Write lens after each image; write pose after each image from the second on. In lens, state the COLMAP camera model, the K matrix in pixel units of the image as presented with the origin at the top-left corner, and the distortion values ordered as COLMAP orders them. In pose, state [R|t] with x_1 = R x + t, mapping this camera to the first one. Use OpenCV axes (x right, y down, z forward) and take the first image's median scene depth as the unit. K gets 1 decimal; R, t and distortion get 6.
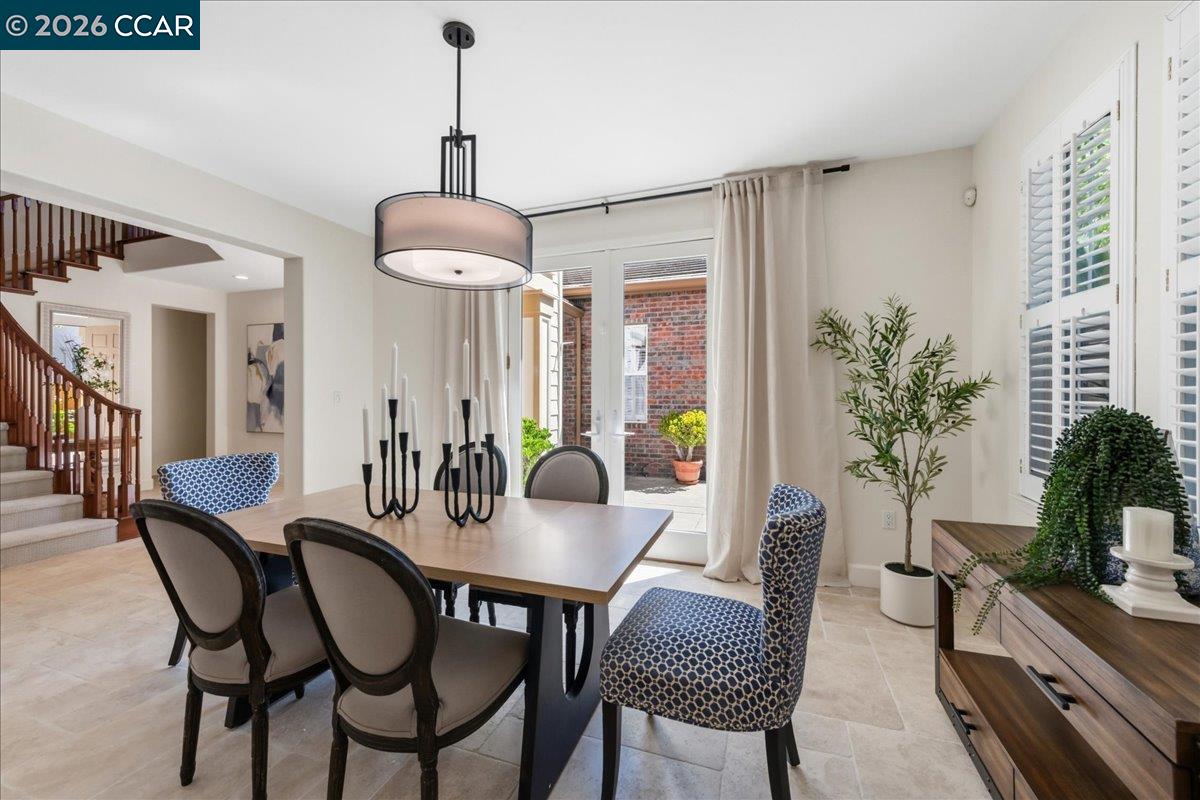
lens RADIAL K [[470.1, 0, 601.0], [0, 470.1, 397.8], [0, 0, 1]] dist [0.009337, -0.000232]
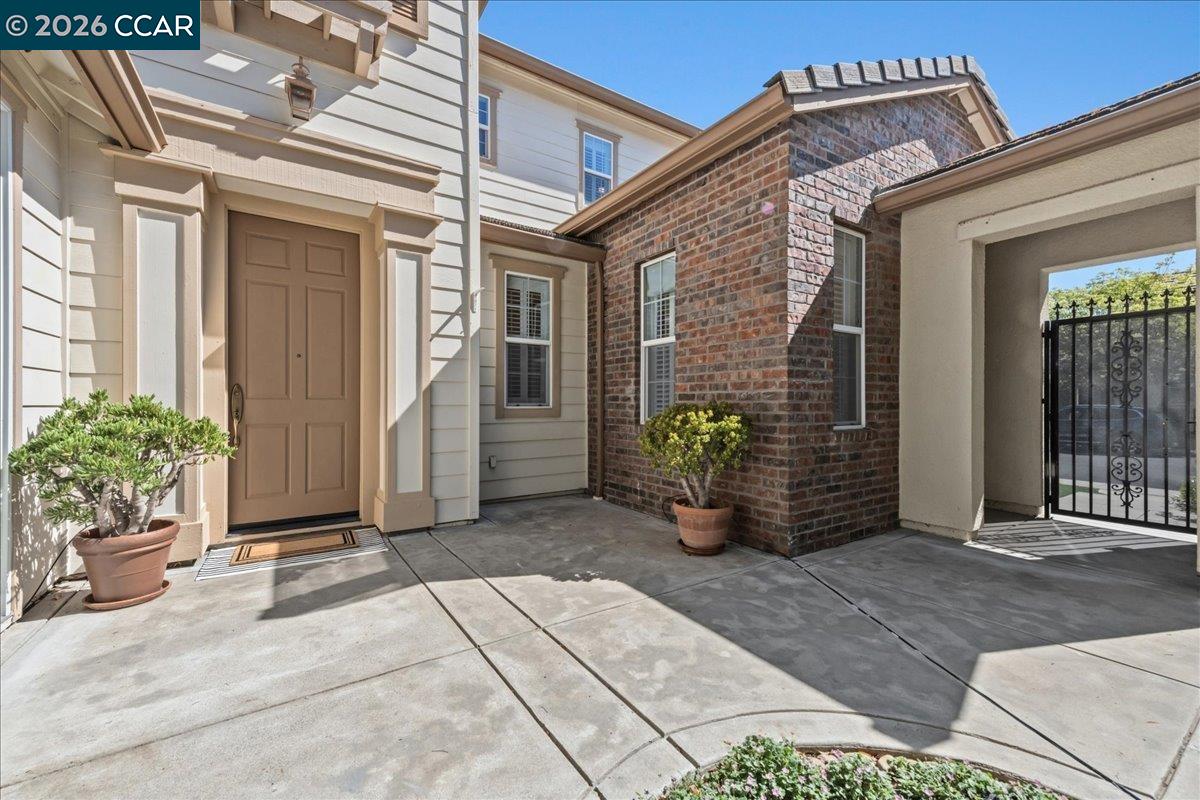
lens RADIAL K [[470.1, 0, 595.3], [0, 470.1, 402.7], [0, 0, 1]] dist [0.009337, -0.000232]
pose [[0.798964, 0.002840, -0.601372, 0.365677], [-0.003891, 0.999992, -0.000448, 0.026935], [0.601366, 0.002698, 0.798969, 0.509424]]
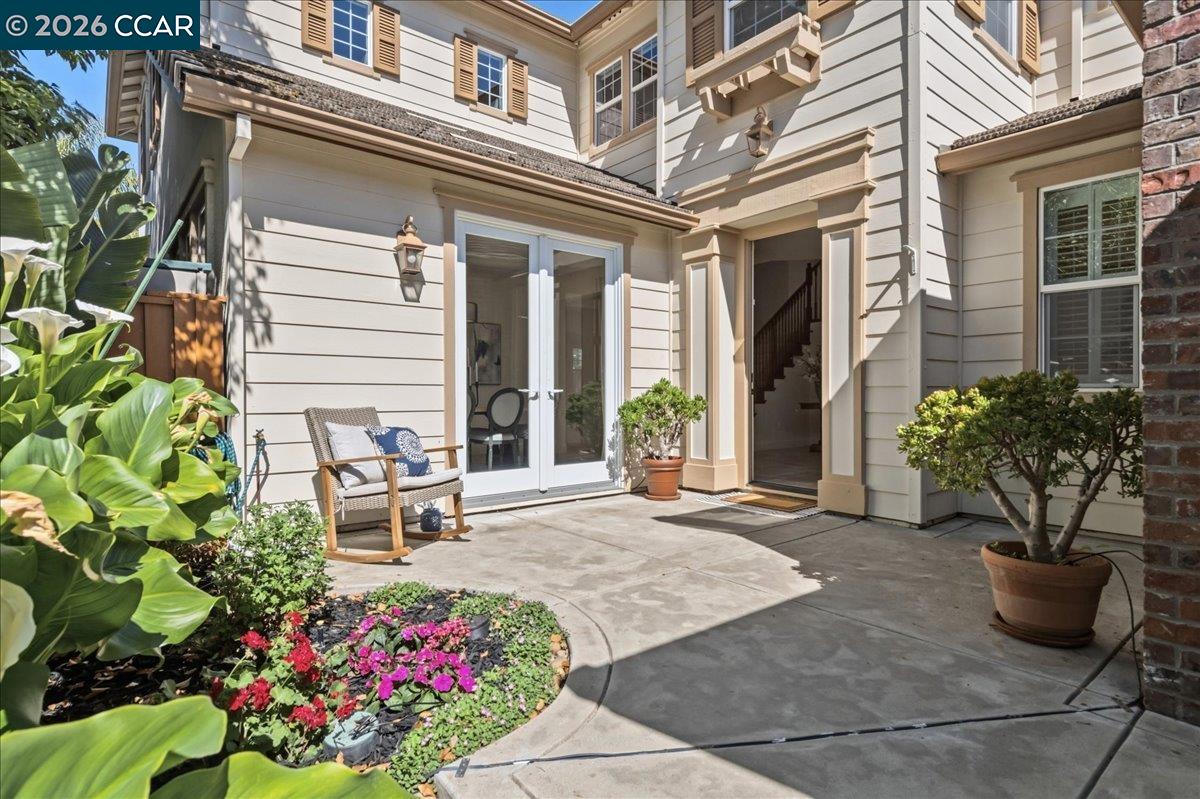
lens RADIAL K [[621.5, 0, 596.1], [0, 621.5, 394.9], [0, 0, 1]] dist [0.004178, 0.000268]
pose [[-0.518546, 0.004065, -0.855040, 0.593445], [-0.001083, 0.999985, 0.005411, 0.035476], [0.855049, 0.003732, -0.518533, 0.903880]]
